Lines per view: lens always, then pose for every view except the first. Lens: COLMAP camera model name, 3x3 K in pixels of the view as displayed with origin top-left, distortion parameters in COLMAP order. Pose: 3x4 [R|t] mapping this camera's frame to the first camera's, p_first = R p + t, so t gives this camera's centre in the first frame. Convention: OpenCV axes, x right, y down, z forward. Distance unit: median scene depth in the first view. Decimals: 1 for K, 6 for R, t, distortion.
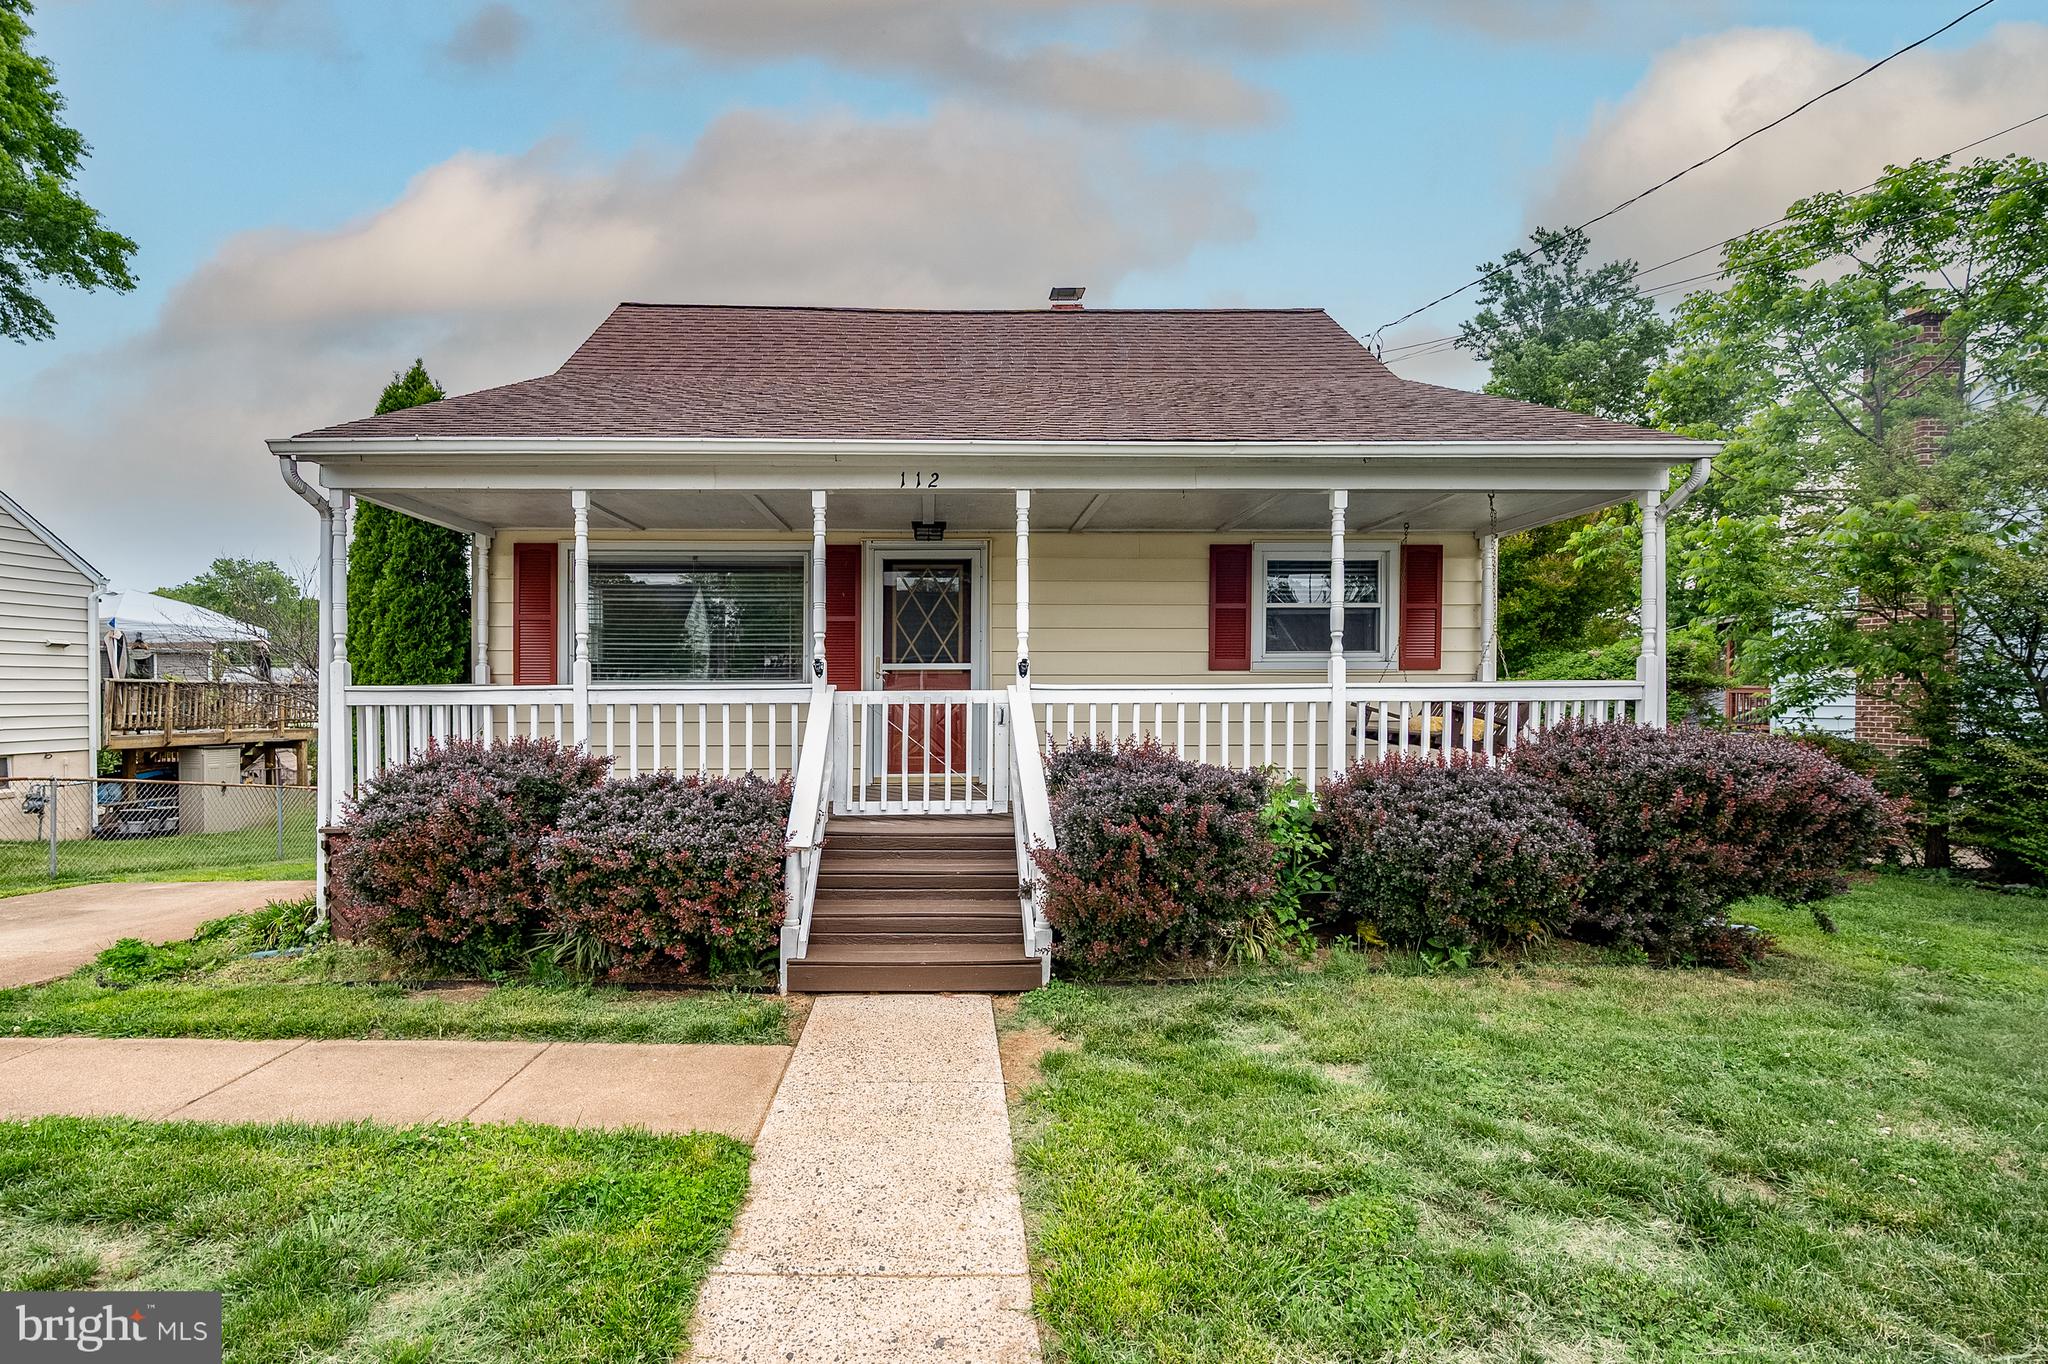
lens RADIAL K [[824.8, 0, 985.3], [0, 824.8, 689.7], [0, 0, 1]] dist [-0.001448, -0.000300]
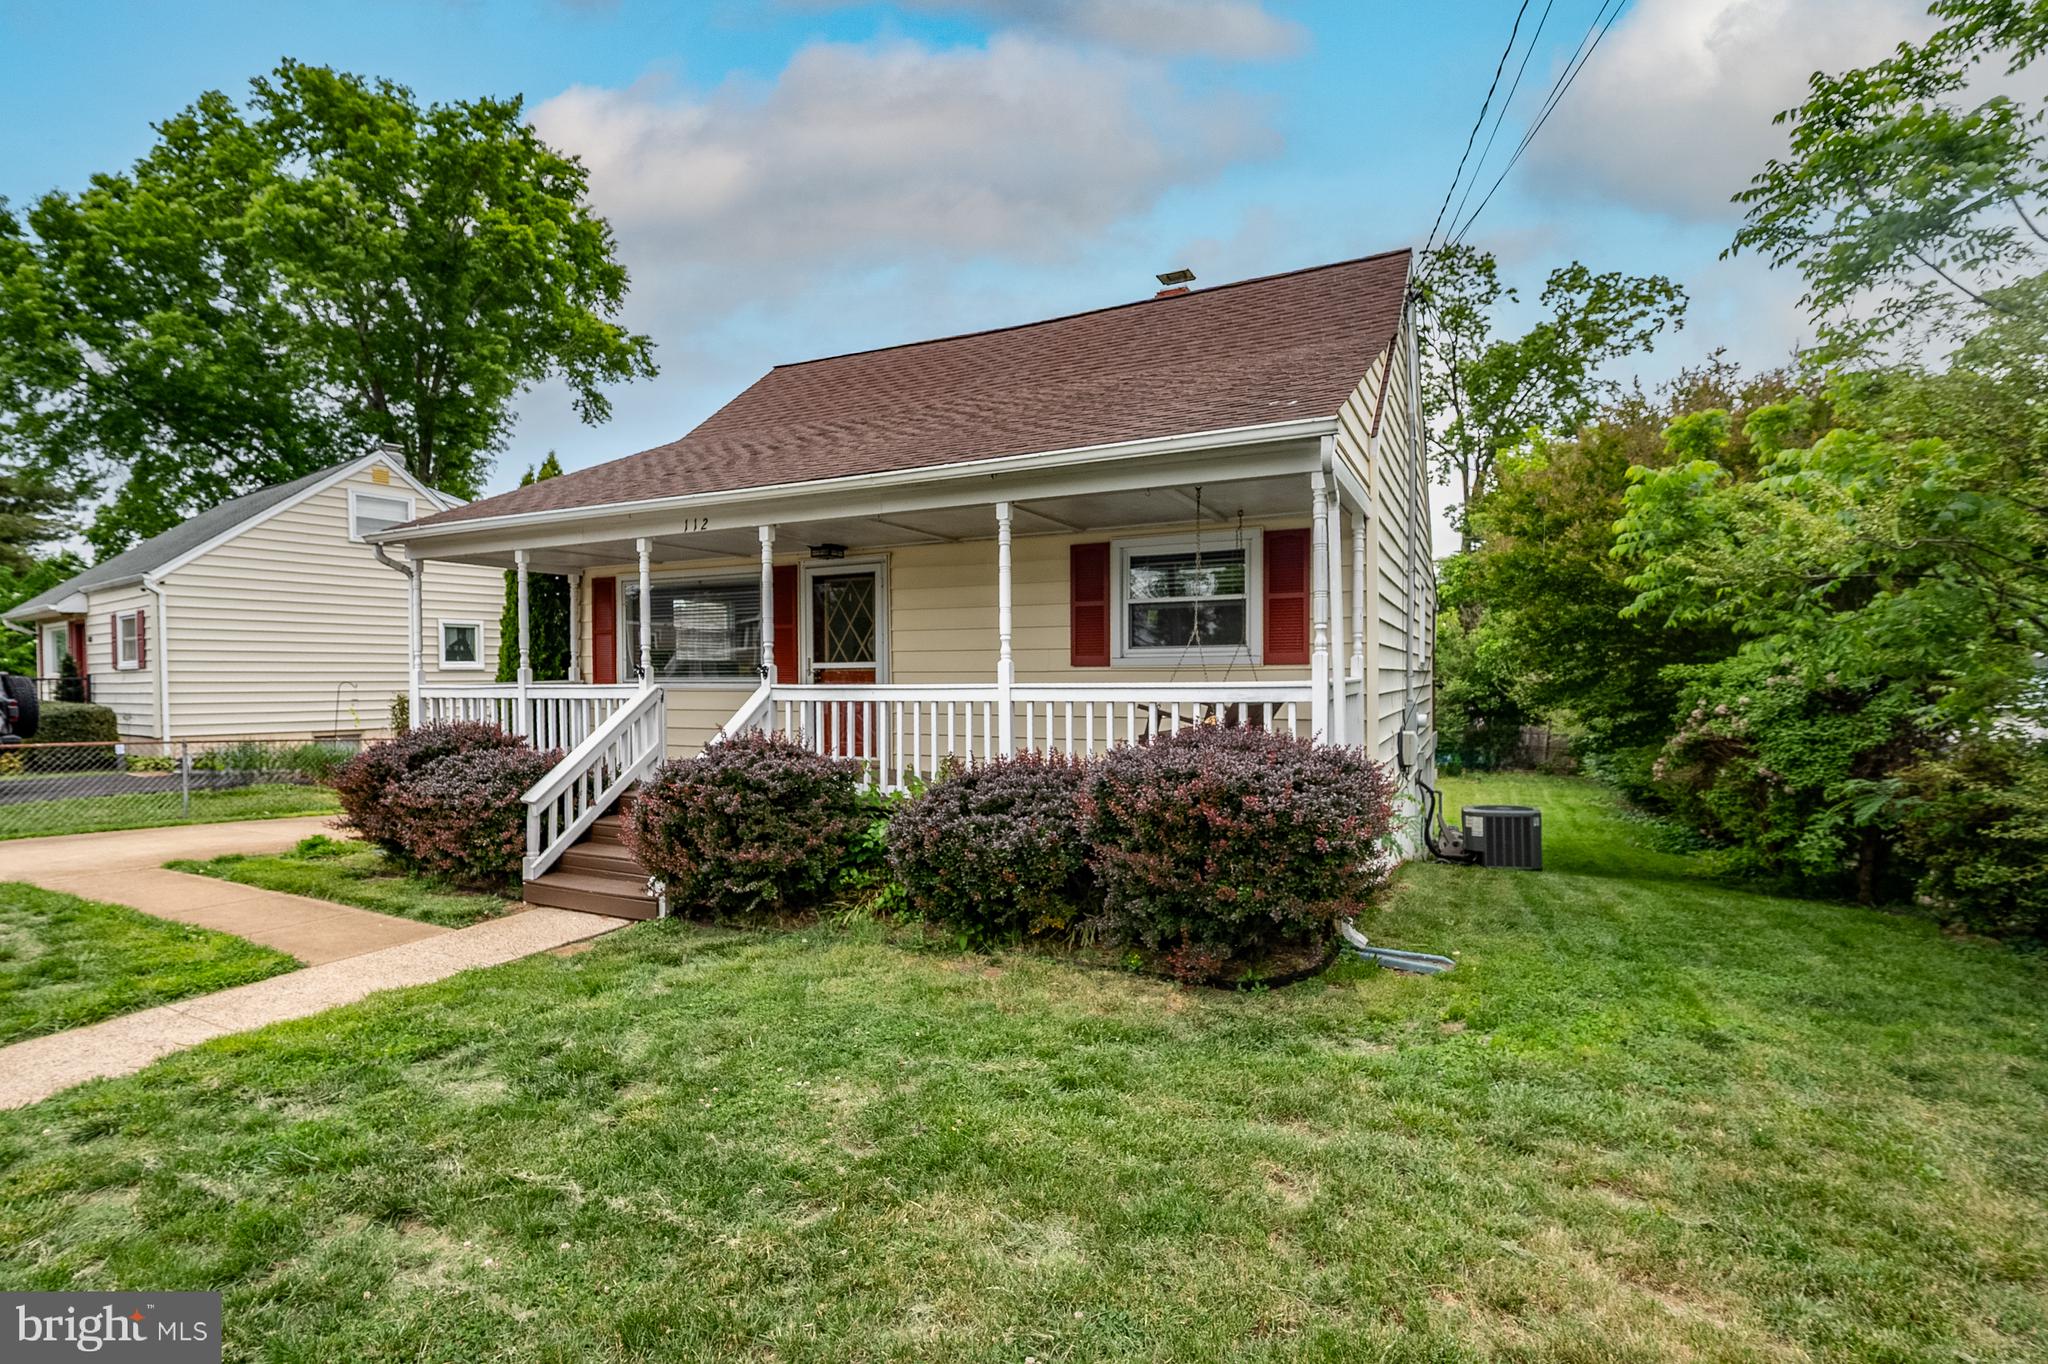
lens RADIAL K [[891.2, 0, 1044.4], [0, 891.2, 644.3], [0, 0, 1]] dist [0.012019, -0.000342]
pose [[0.902904, -0.019436, -0.429402, 0.720568], [0.002510, 0.999199, -0.039950, -0.008388], [0.429834, 0.034993, 0.902229, -0.012344]]
